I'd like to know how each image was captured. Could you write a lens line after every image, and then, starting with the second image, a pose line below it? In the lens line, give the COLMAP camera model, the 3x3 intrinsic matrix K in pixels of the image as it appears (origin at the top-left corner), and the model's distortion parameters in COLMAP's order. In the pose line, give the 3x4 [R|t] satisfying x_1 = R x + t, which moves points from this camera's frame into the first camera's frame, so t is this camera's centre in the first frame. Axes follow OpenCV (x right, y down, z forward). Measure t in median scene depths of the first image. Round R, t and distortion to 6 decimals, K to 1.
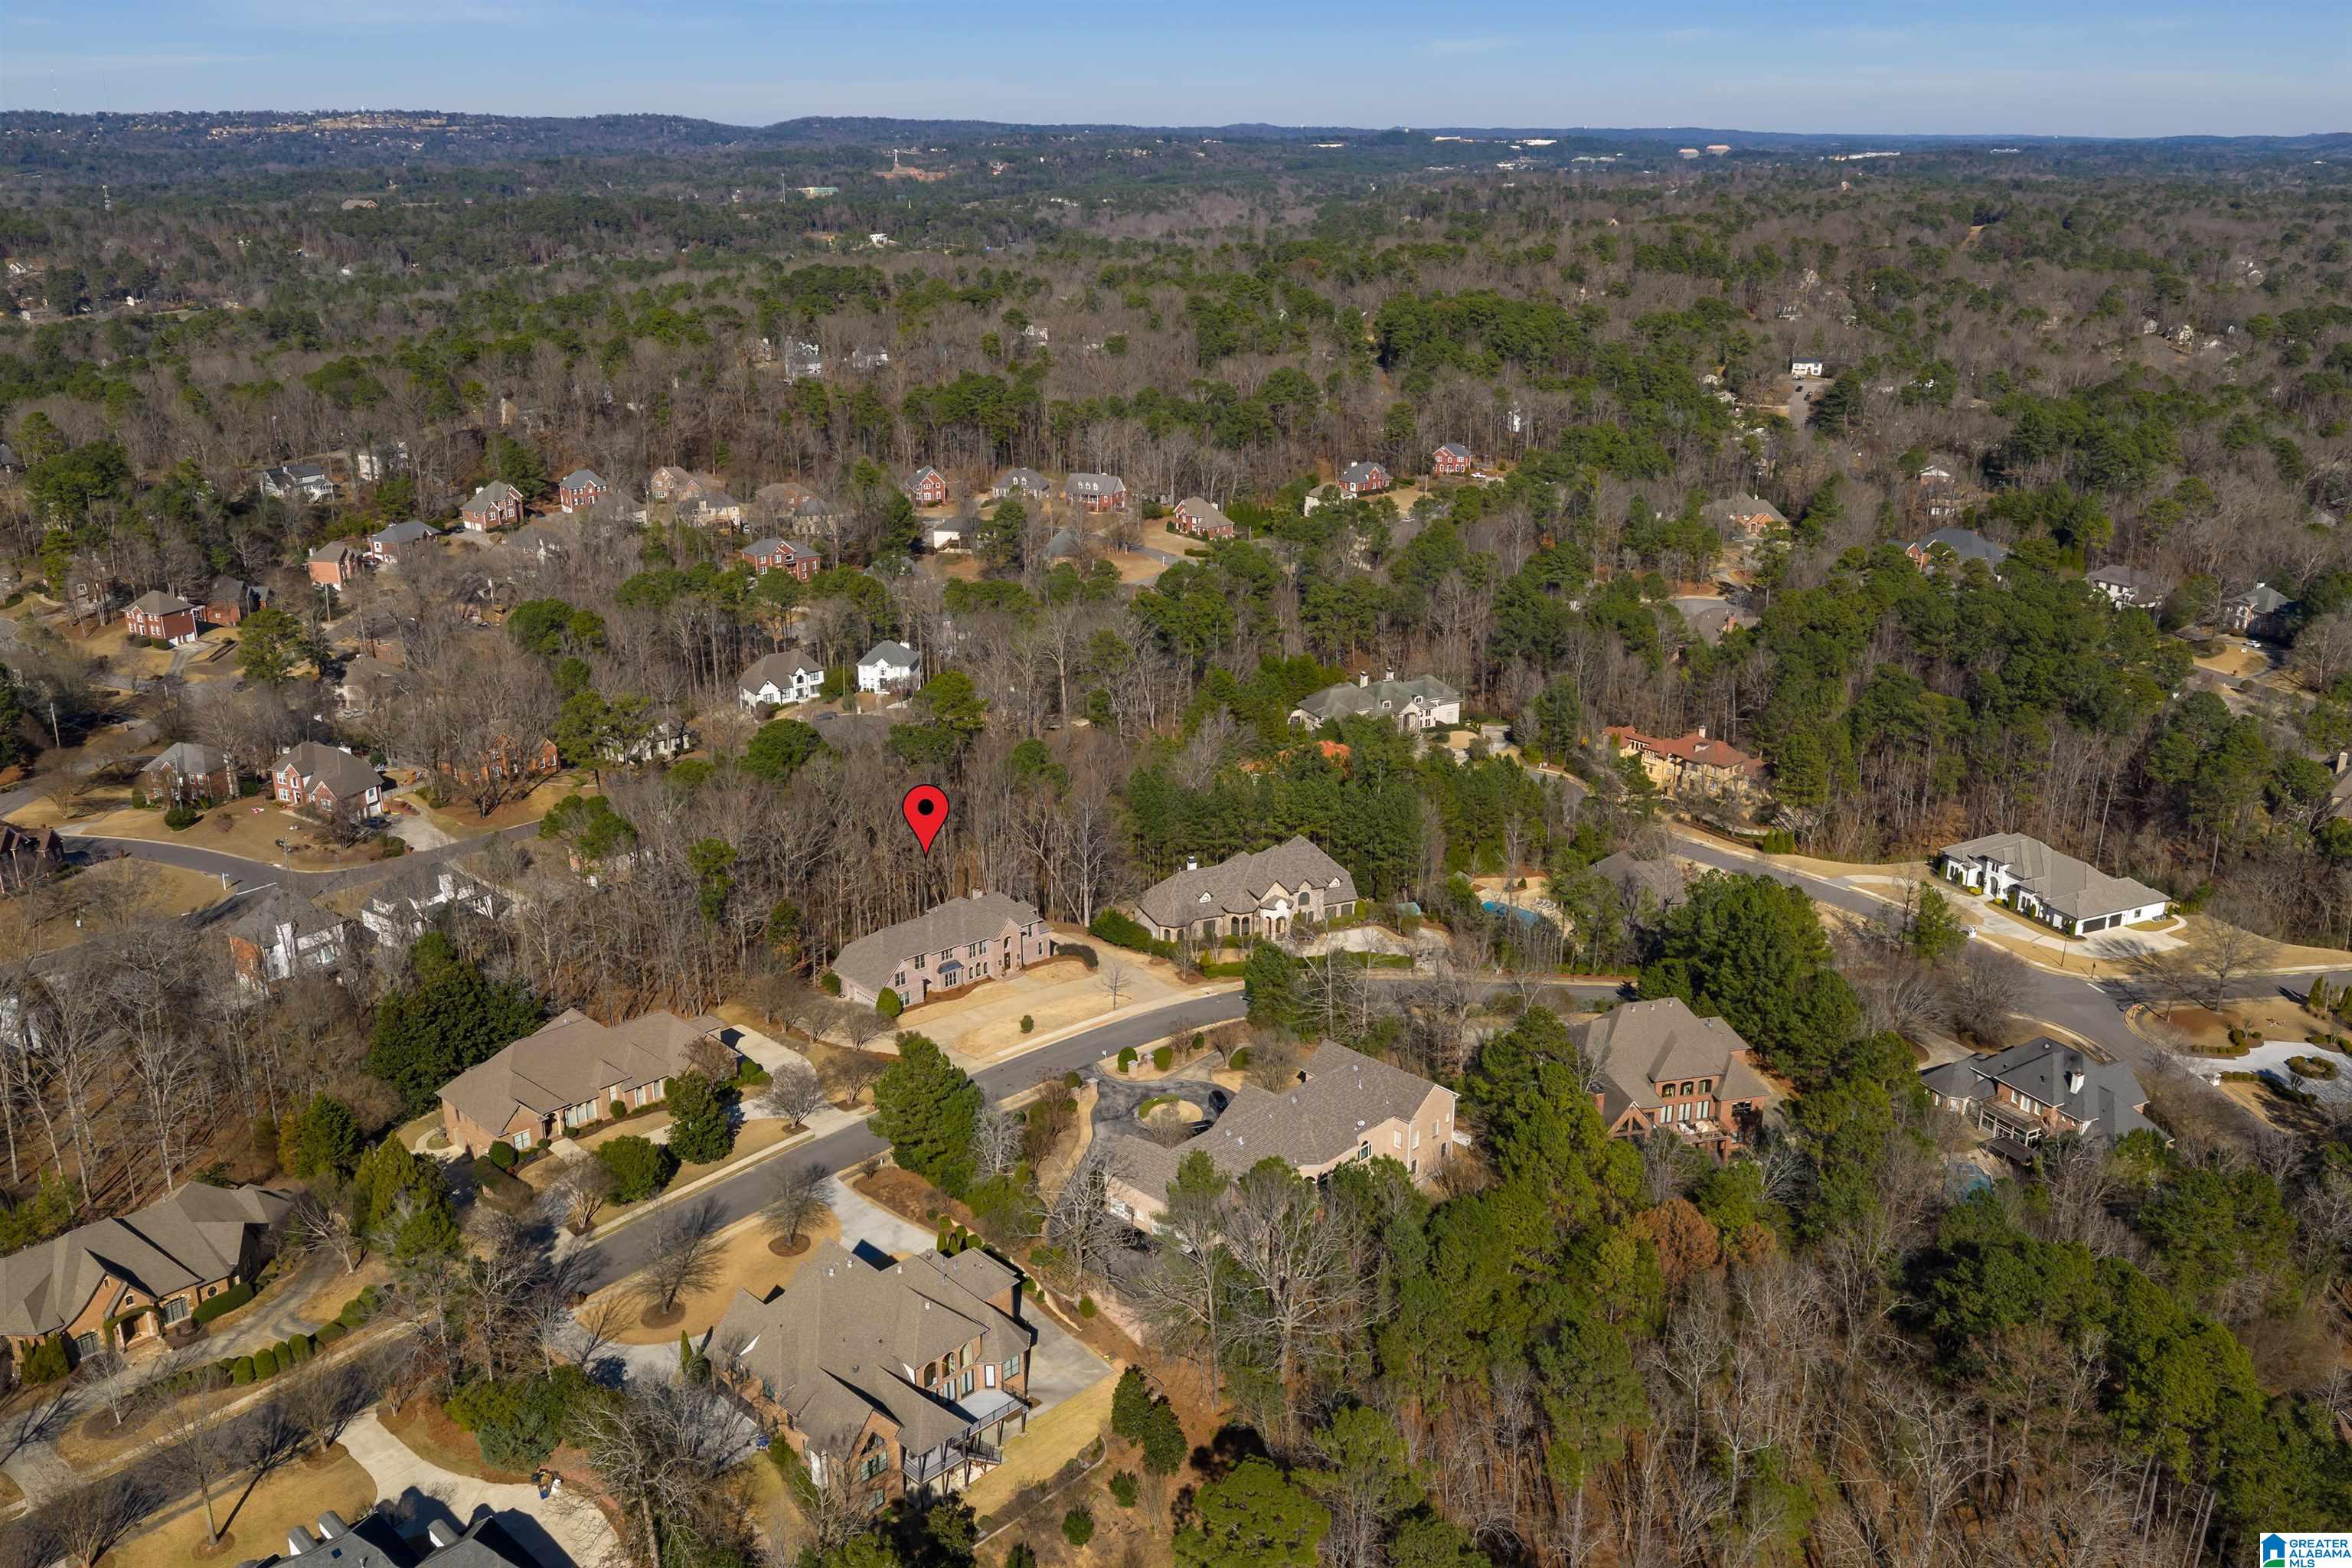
lens RADIAL K [[1929.6, 0, 1180.1], [0, 1929.6, 786.5], [0, 0, 1]] dist [0.007736, -0.017813]
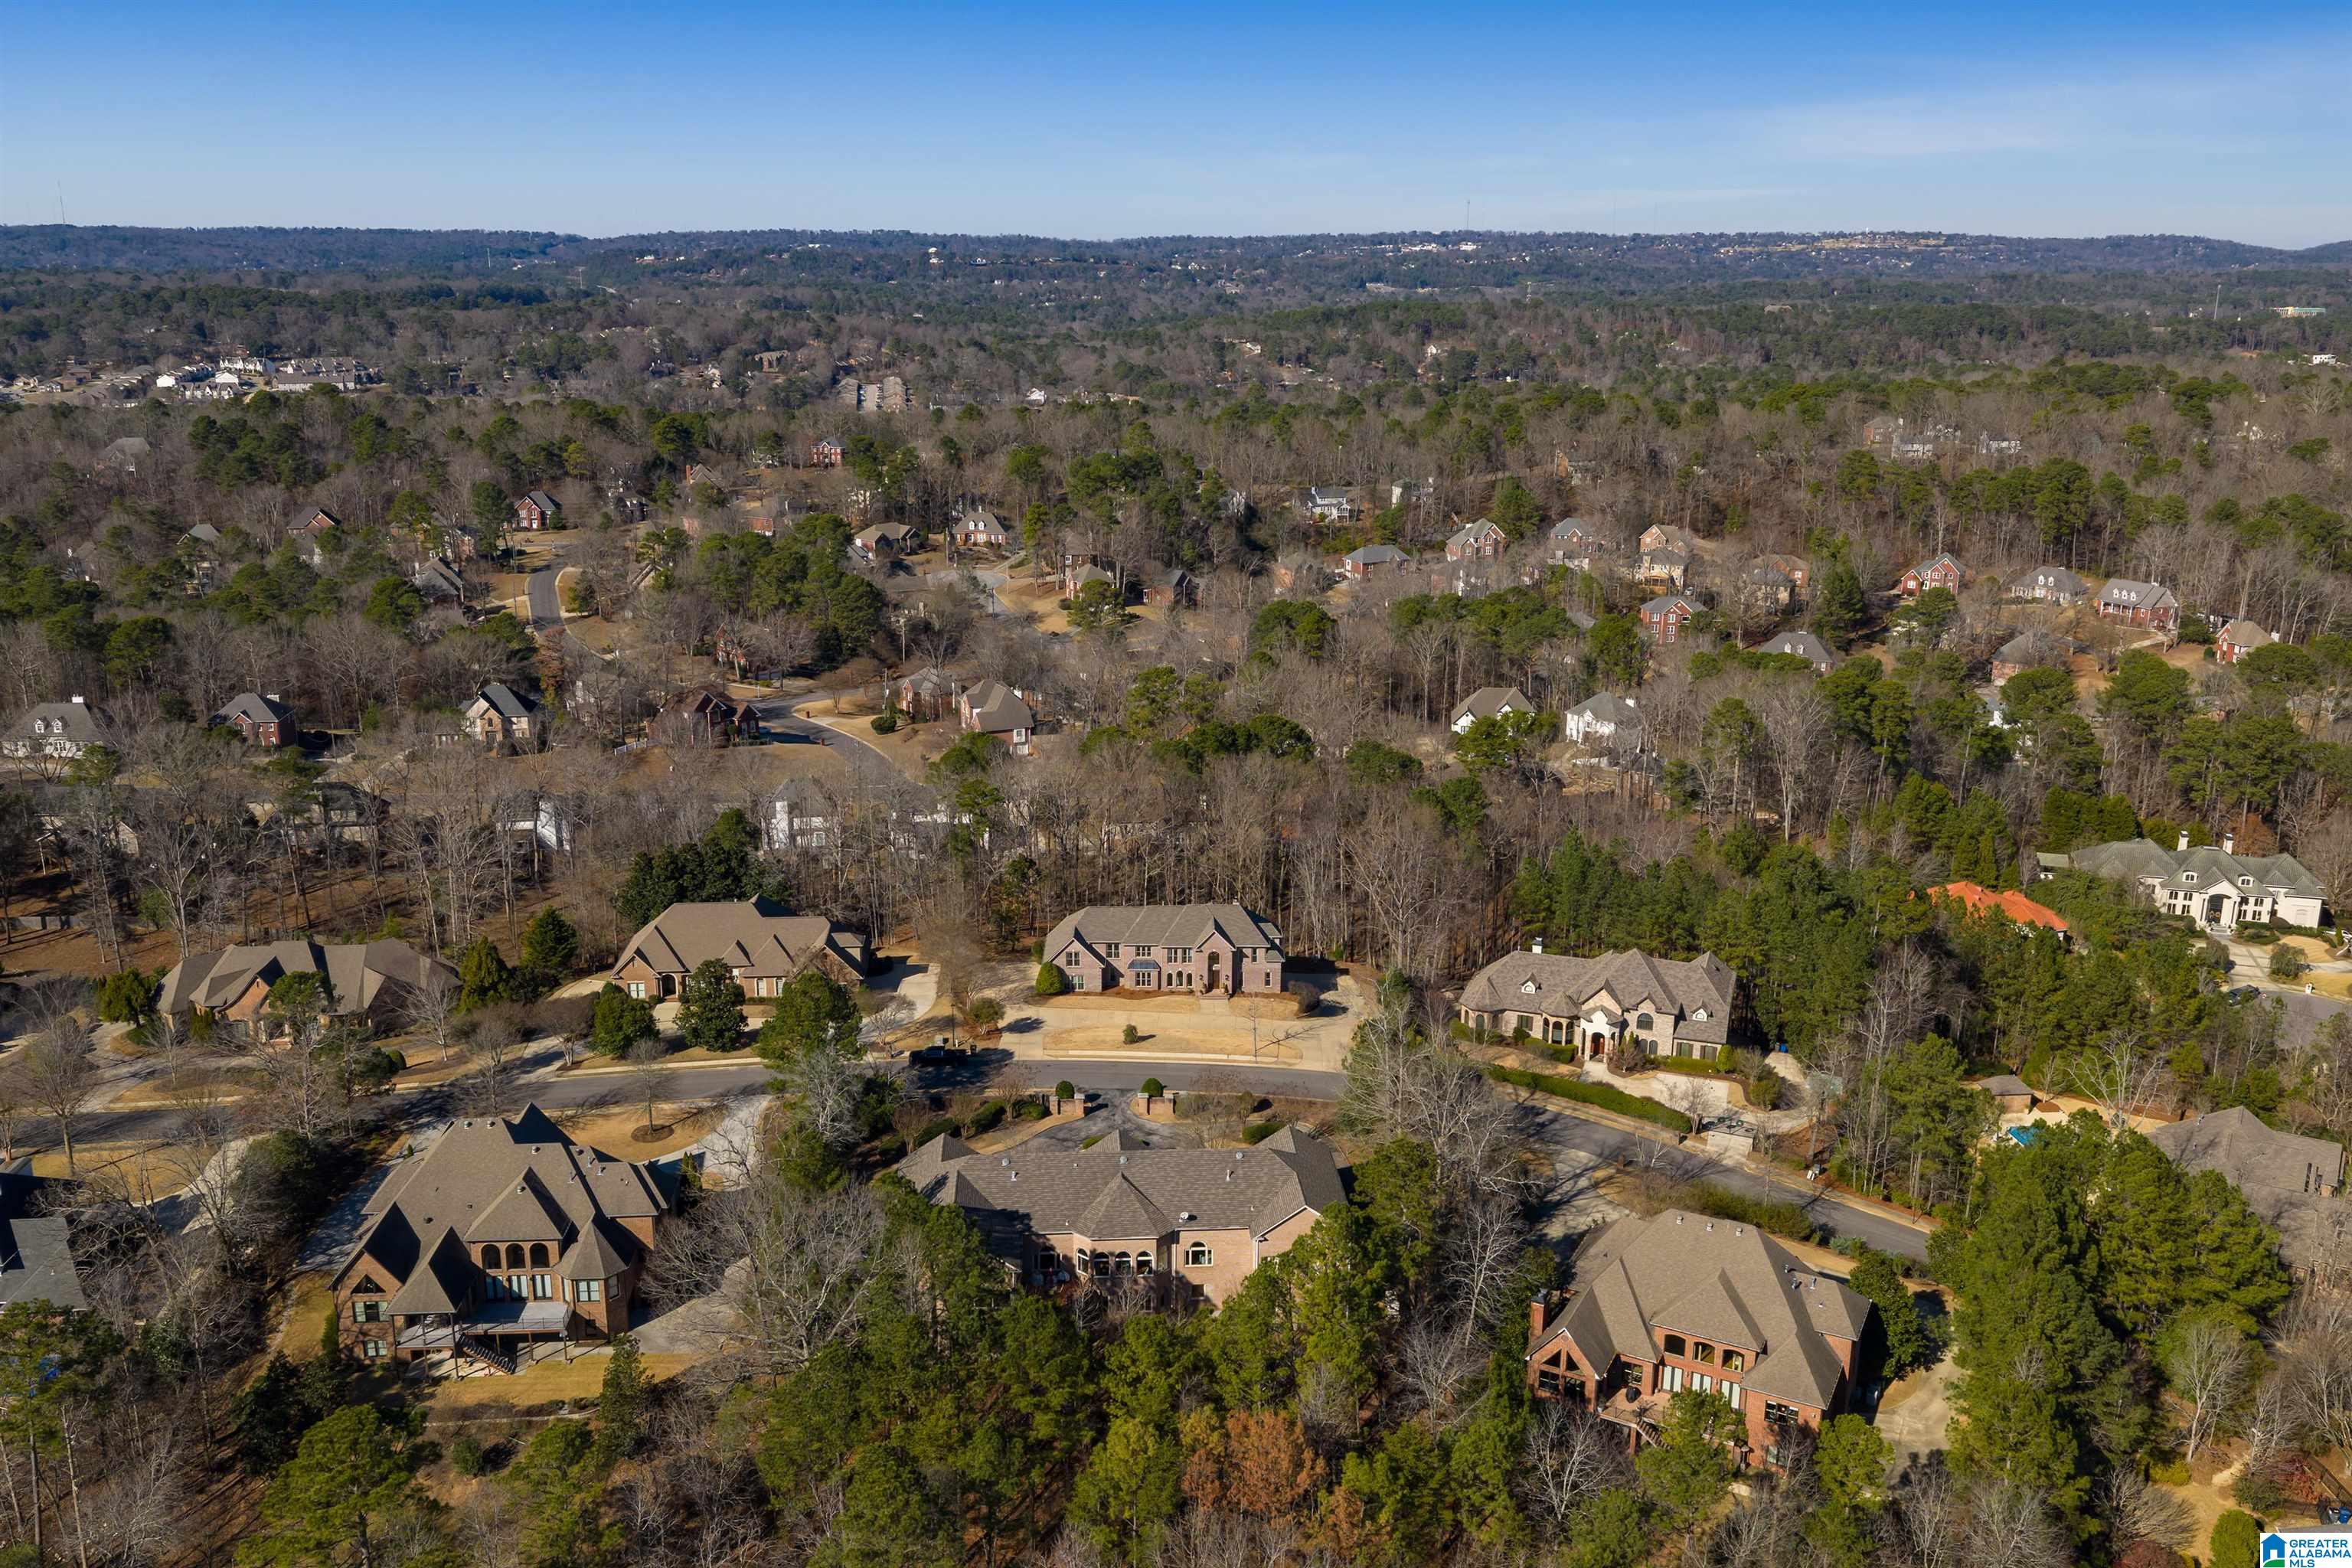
lens RADIAL K [[1929.6, 0, 1181.1], [0, 1929.6, 771.4], [0, 0, 1]] dist [0.007736, -0.017813]
pose [[0.748676, 0.174122, -0.639660, 0.046701], [-0.216407, 0.976224, 0.012449, -0.001209], [0.626619, 0.129107, 0.768557, 0.029453]]
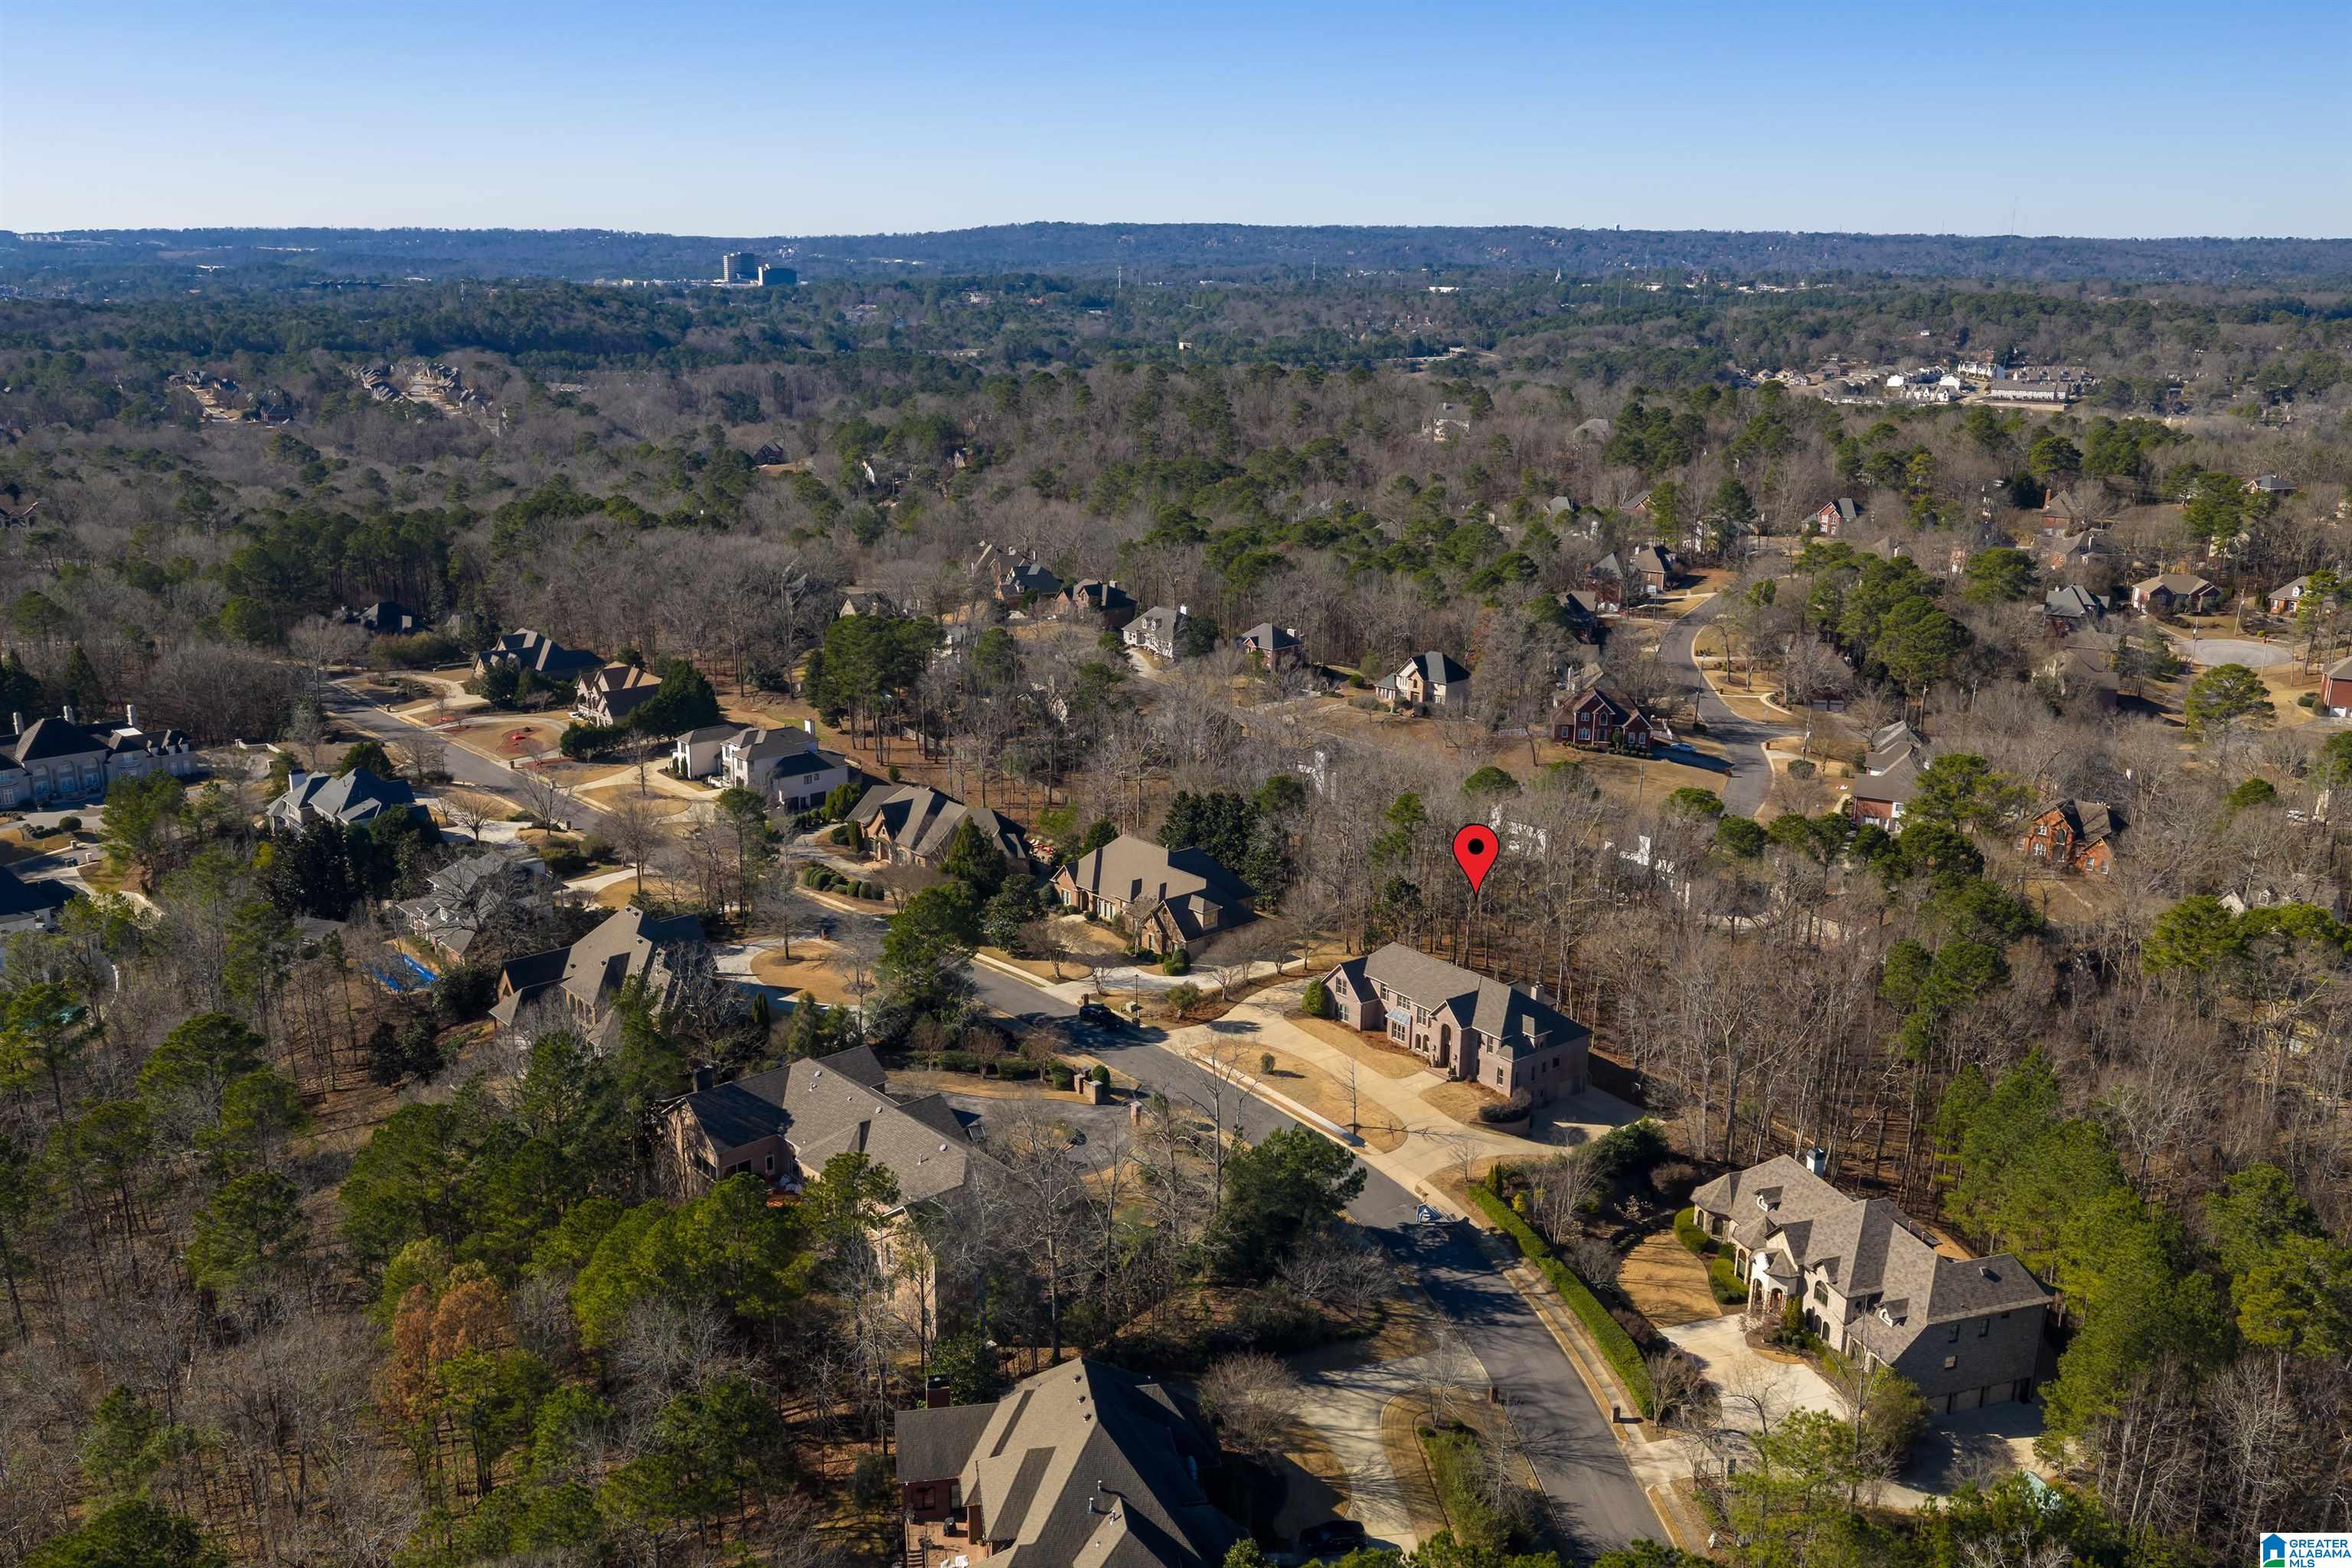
lens RADIAL K [[1929.6, 0, 1174.0], [0, 1929.6, 793.8], [0, 0, 1]] dist [0.007736, -0.017813]
pose [[-0.071070, 0.269112, -0.960483, 0.067394], [-0.329686, 0.902463, 0.277250, -0.019660], [0.941412, 0.336362, 0.024585, 0.085671]]
